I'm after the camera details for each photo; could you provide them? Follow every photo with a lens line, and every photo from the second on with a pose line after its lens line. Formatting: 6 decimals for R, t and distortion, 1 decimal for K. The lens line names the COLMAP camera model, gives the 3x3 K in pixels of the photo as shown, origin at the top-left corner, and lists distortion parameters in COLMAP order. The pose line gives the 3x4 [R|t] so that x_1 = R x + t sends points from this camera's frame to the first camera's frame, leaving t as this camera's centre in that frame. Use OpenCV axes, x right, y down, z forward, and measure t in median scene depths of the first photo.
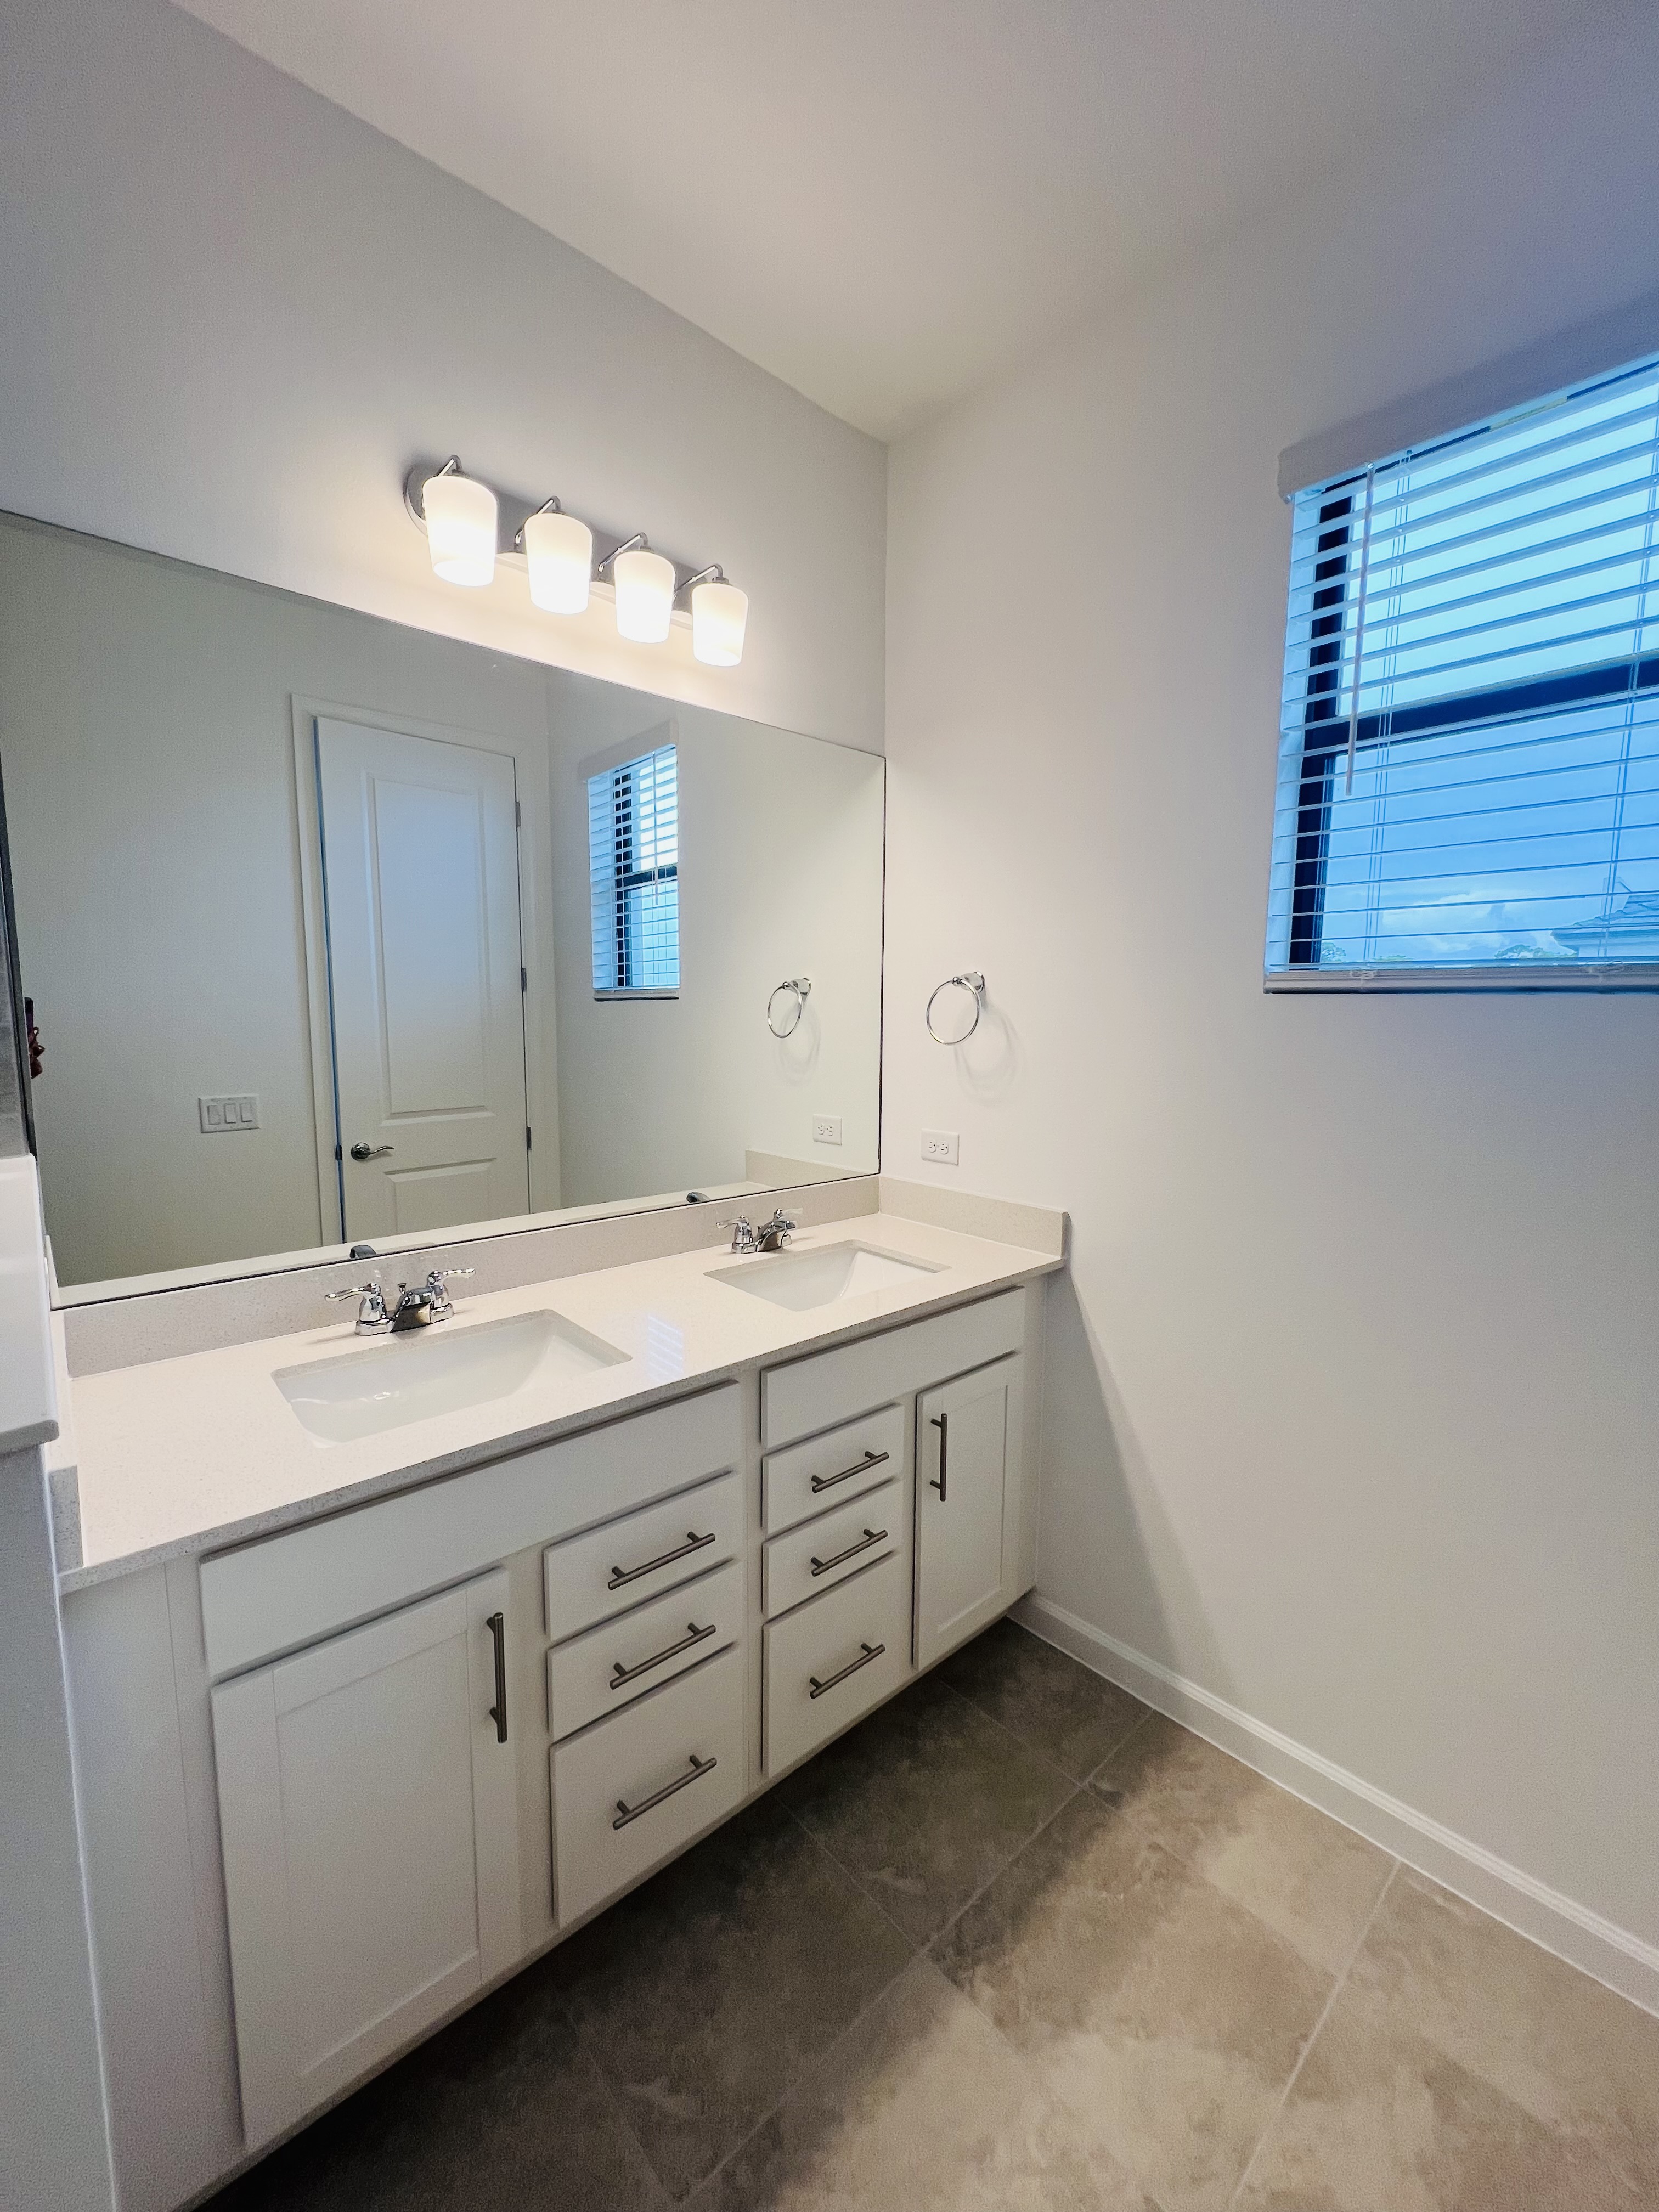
lens RADIAL K [[889.5, 0, 824.3], [0, 889.5, 1114.7], [0, 0, 1]] dist [-0.003186, 0.001097]
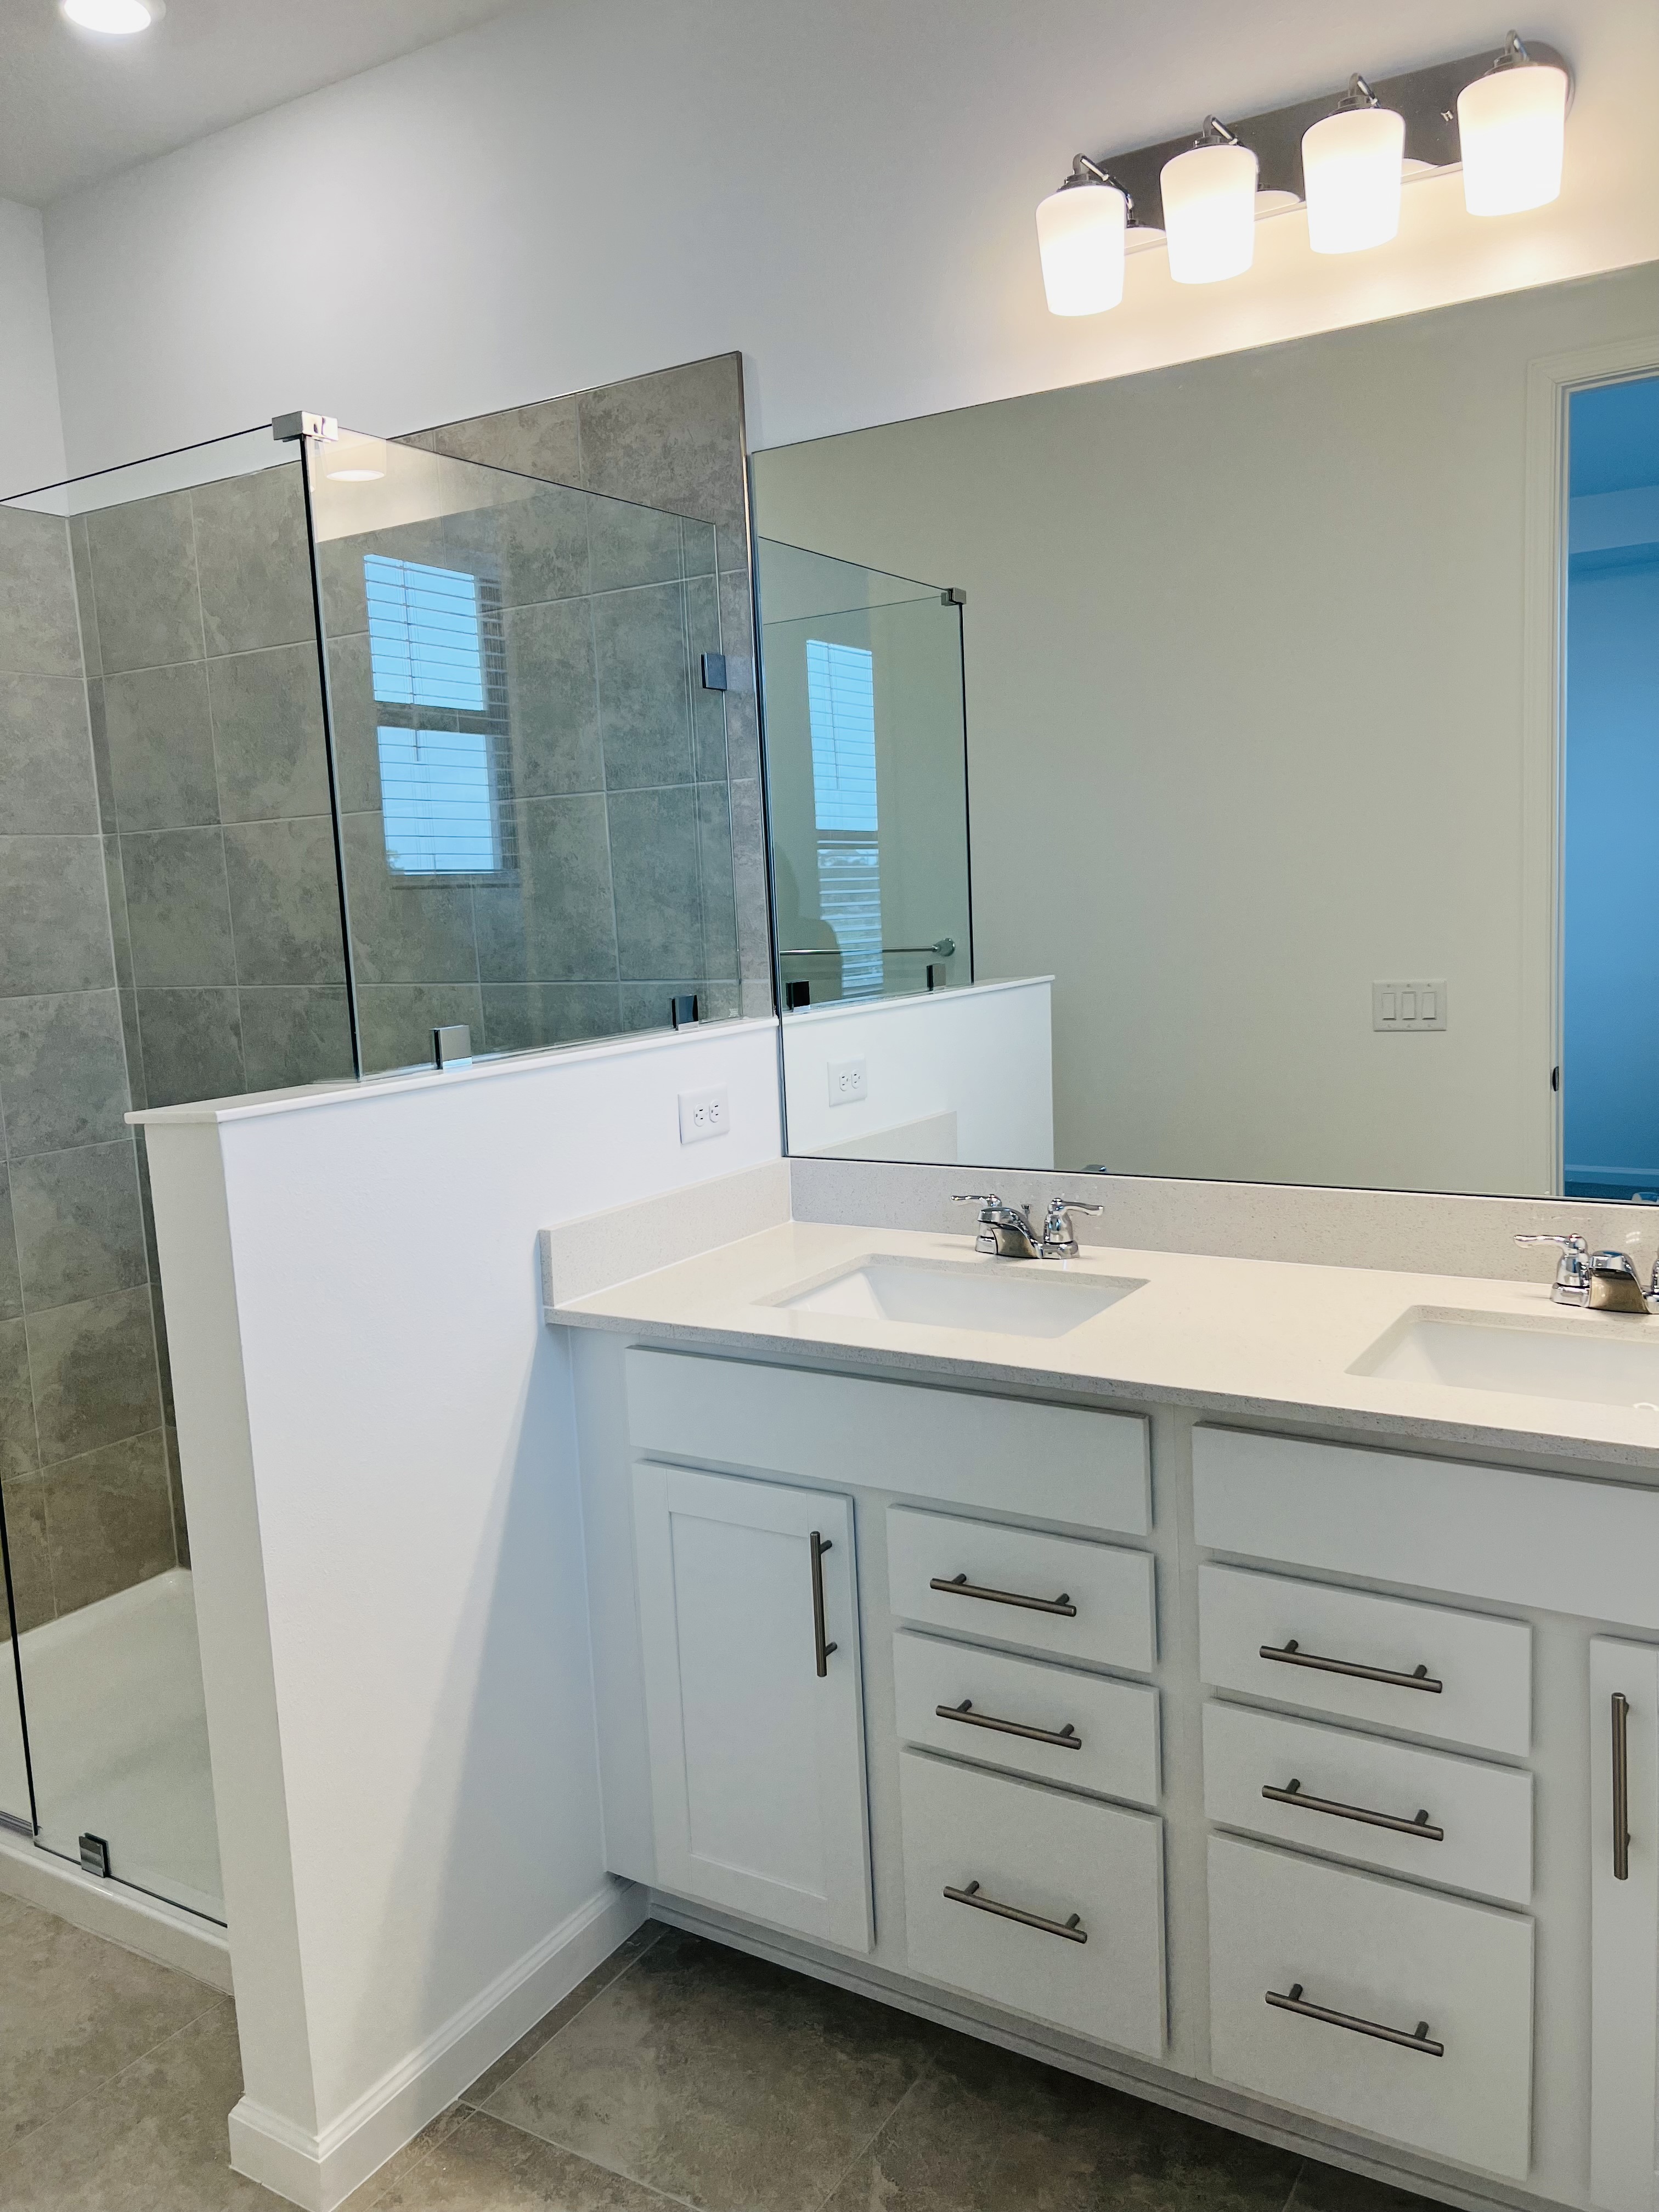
lens RADIAL K [[1664.1, 0, 827.0], [0, 1664.1, 1100.6], [0, 0, 1]] dist [0.045585, -0.045013]
pose [[0.279932, 0.105365, -0.954220, 1.012786], [-0.062125, 0.993864, 0.091517, -0.041704], [0.958008, 0.033663, 0.284760, 0.400075]]
